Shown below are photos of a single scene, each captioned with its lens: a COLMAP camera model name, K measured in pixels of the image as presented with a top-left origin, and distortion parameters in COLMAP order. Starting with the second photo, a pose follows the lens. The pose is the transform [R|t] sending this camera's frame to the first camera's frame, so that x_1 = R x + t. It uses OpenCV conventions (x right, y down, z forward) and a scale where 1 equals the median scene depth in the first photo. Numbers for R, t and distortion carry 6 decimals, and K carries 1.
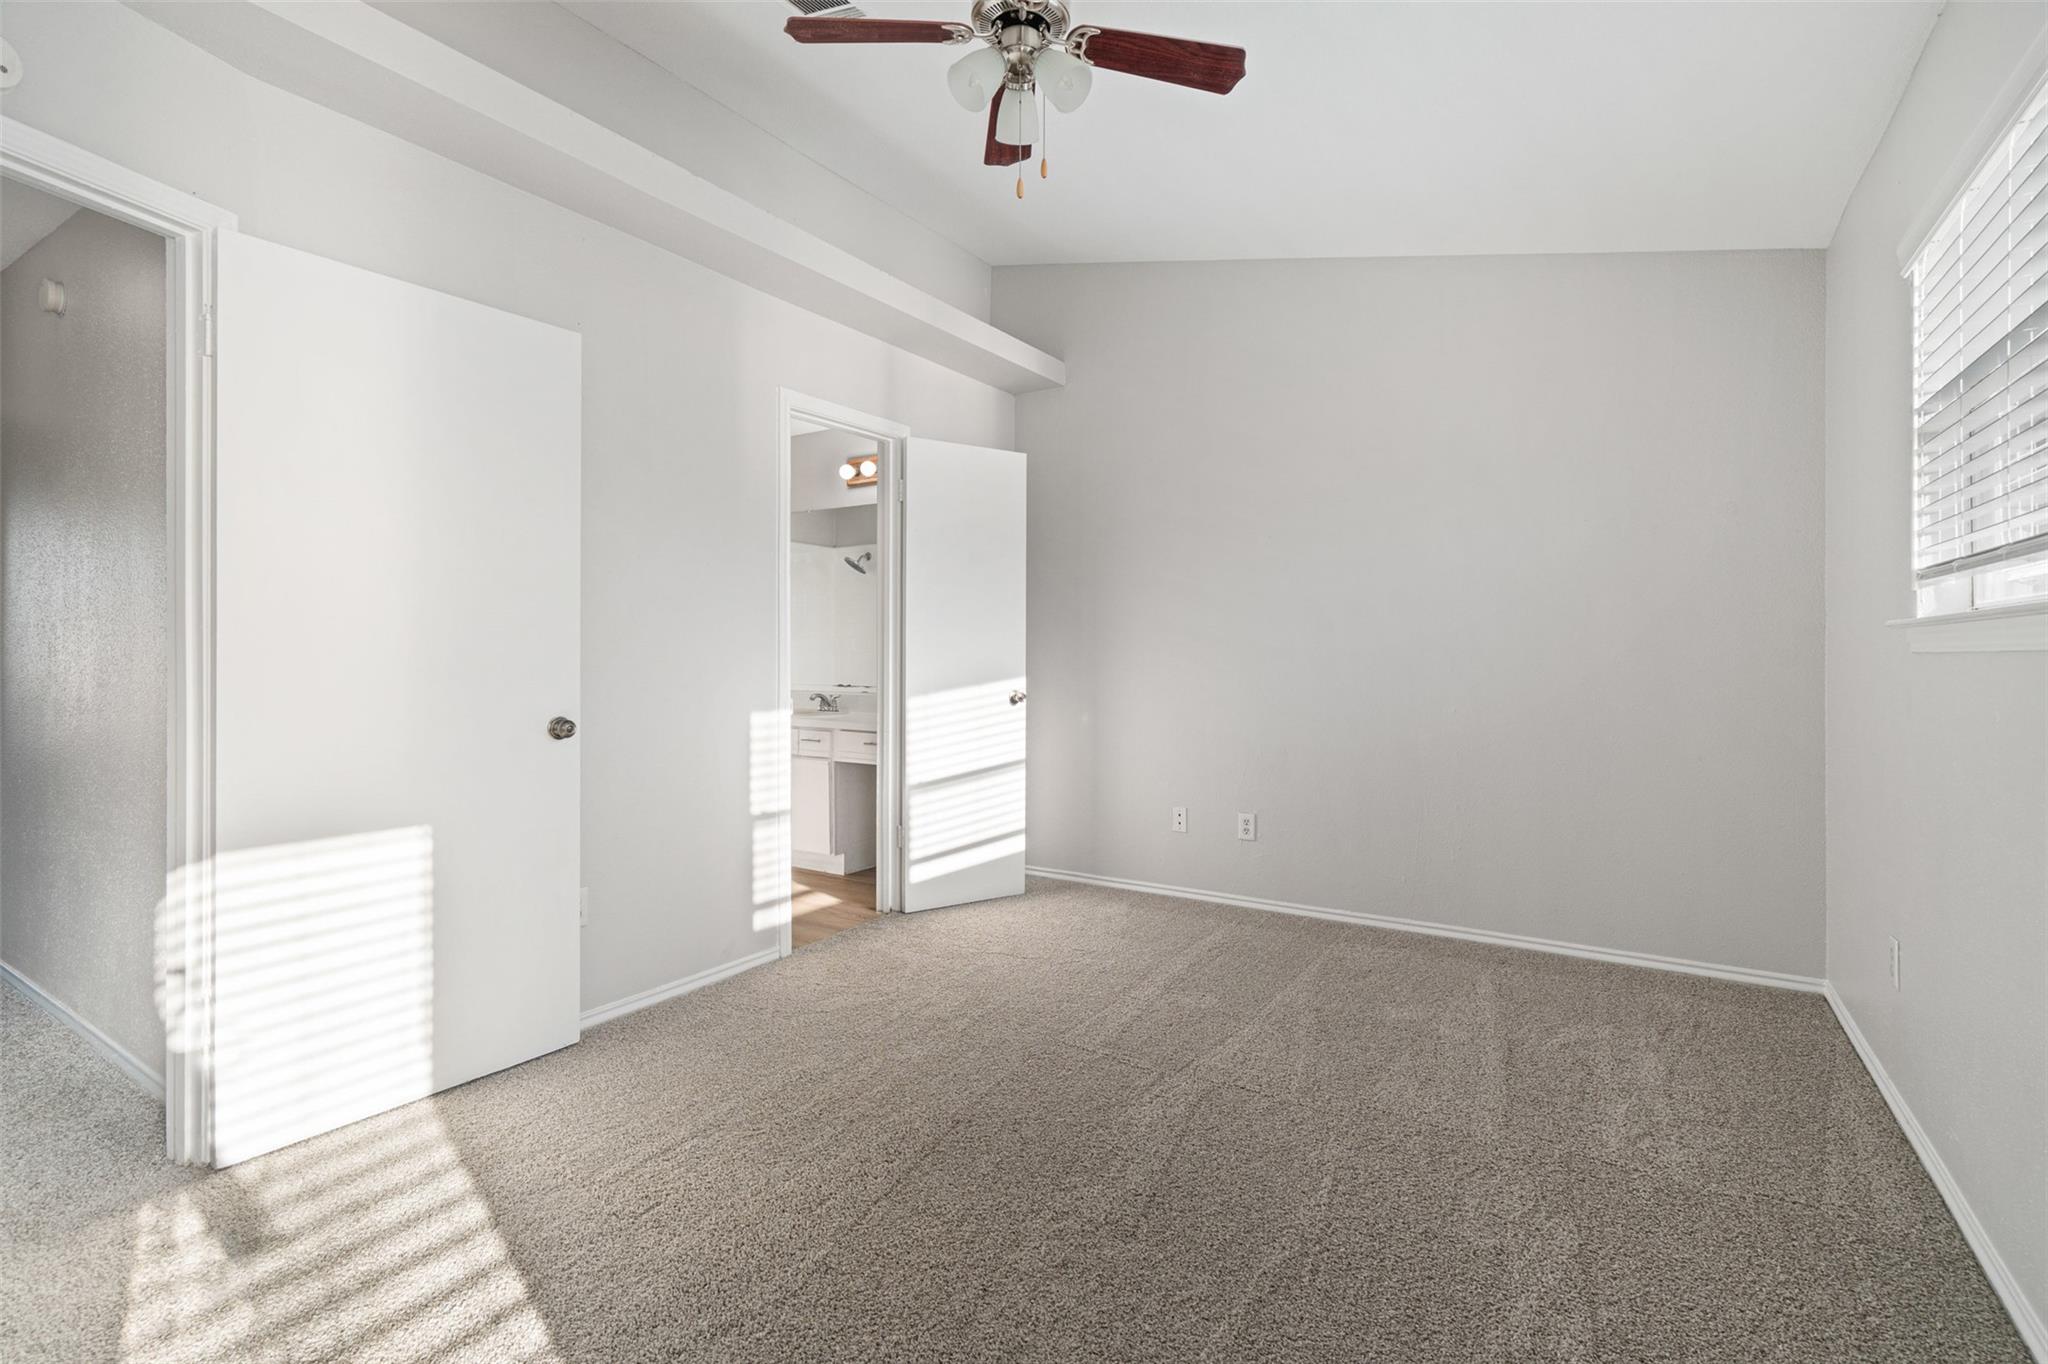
lens RADIAL K [[935.5, 0, 1016.8], [0, 935.5, 669.1], [0, 0, 1]] dist [-0.010597, 0.004828]
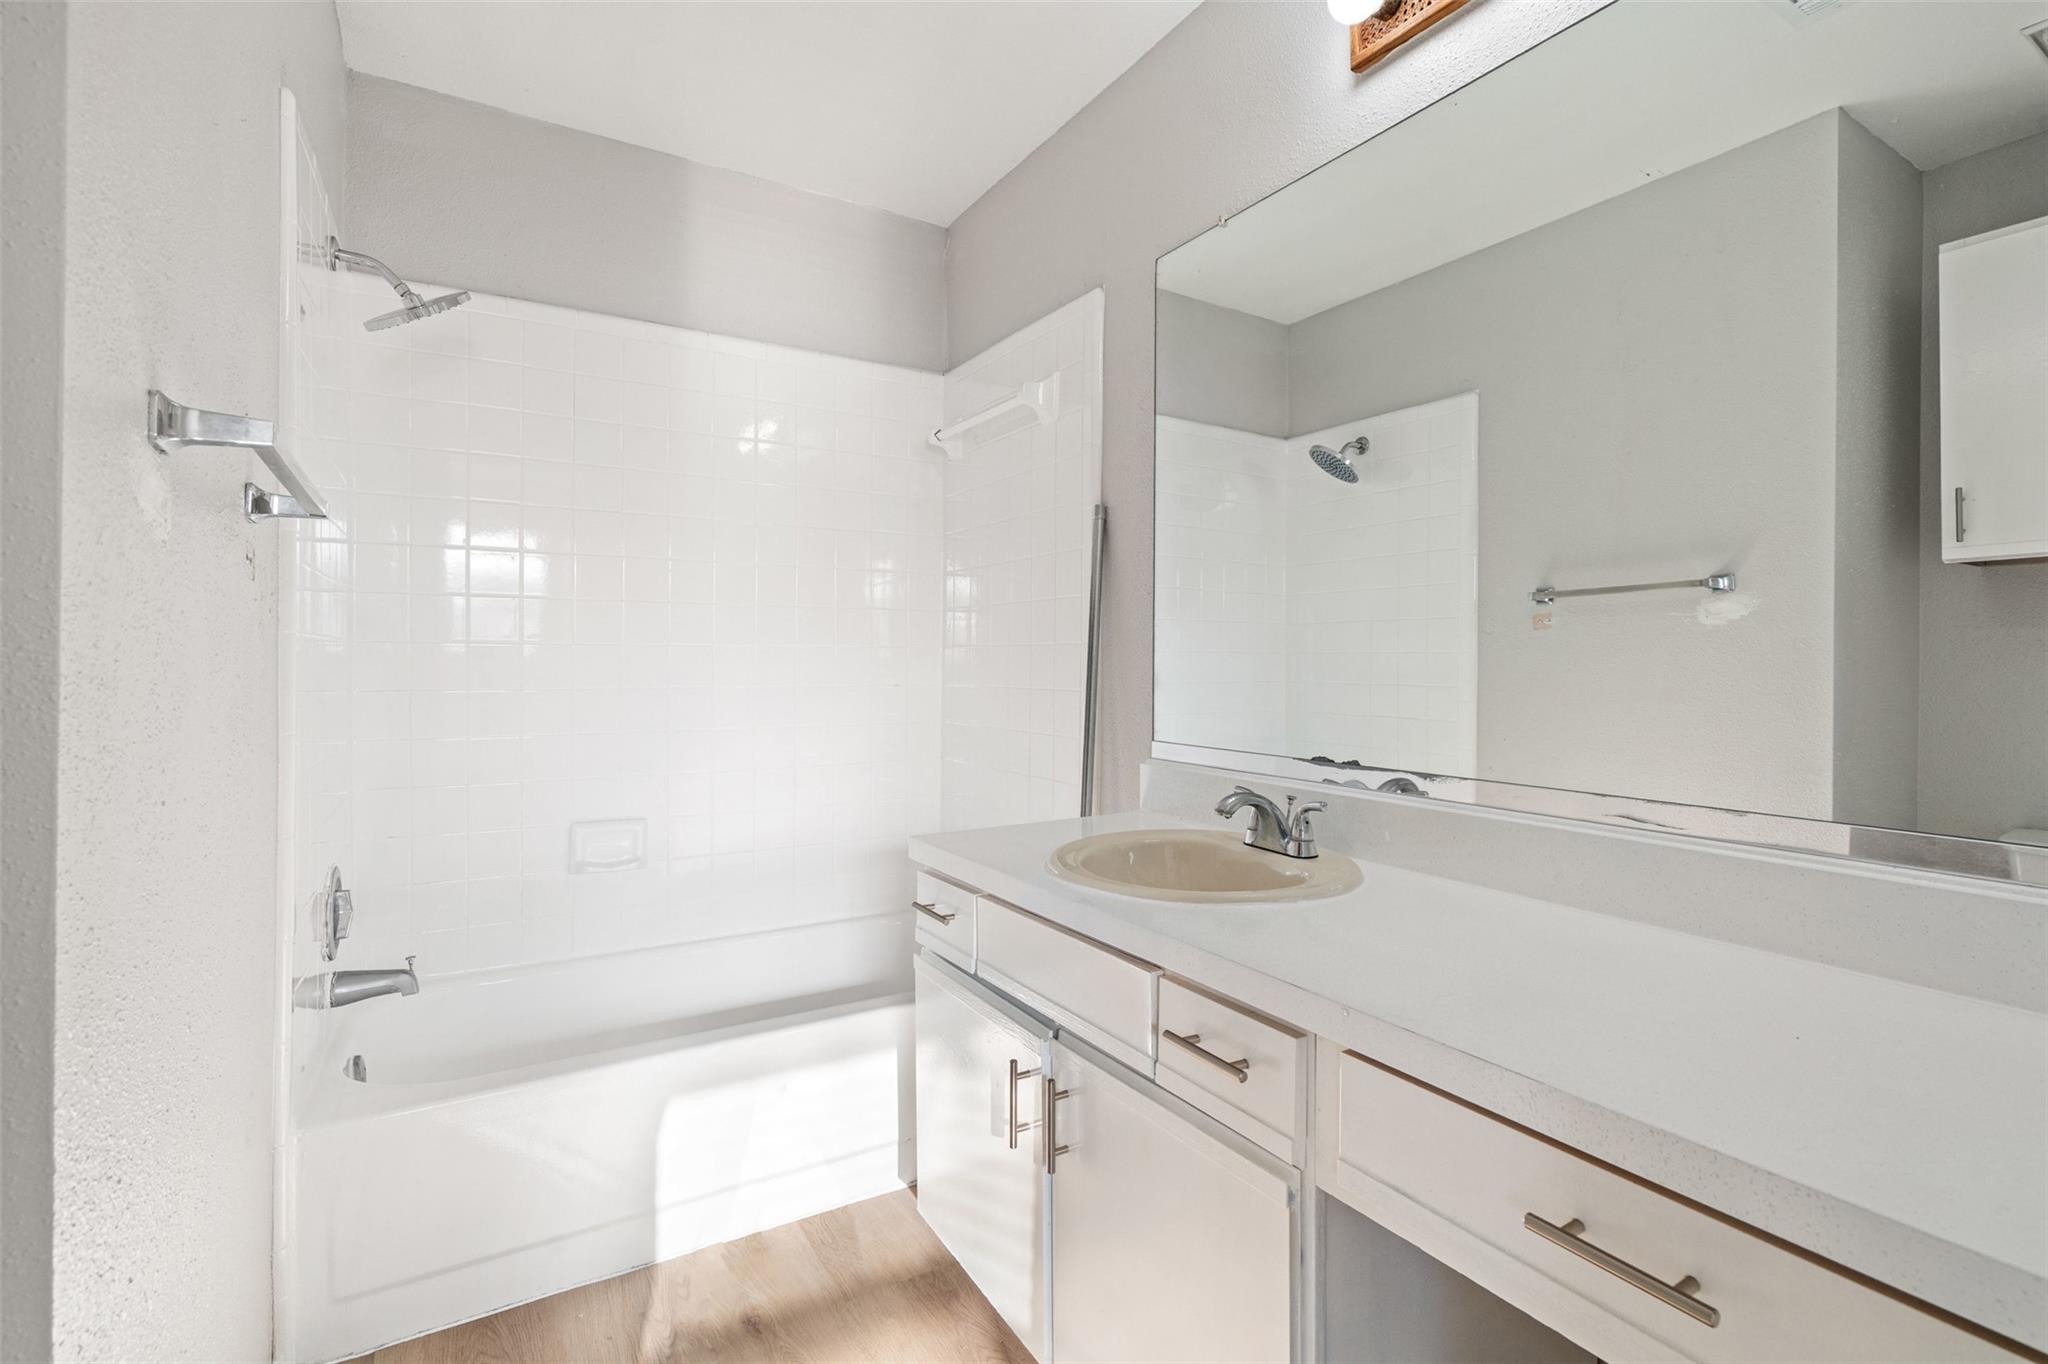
lens RADIAL K [[935.5, 0, 1013.8], [0, 935.5, 668.6], [0, 0, 1]] dist [-0.010597, 0.004828]
pose [[0.896924, 0.009545, -0.442082, -0.146652], [-0.012344, 0.999918, -0.003455, -0.009458], [0.442012, 0.008556, 0.896968, 0.696930]]
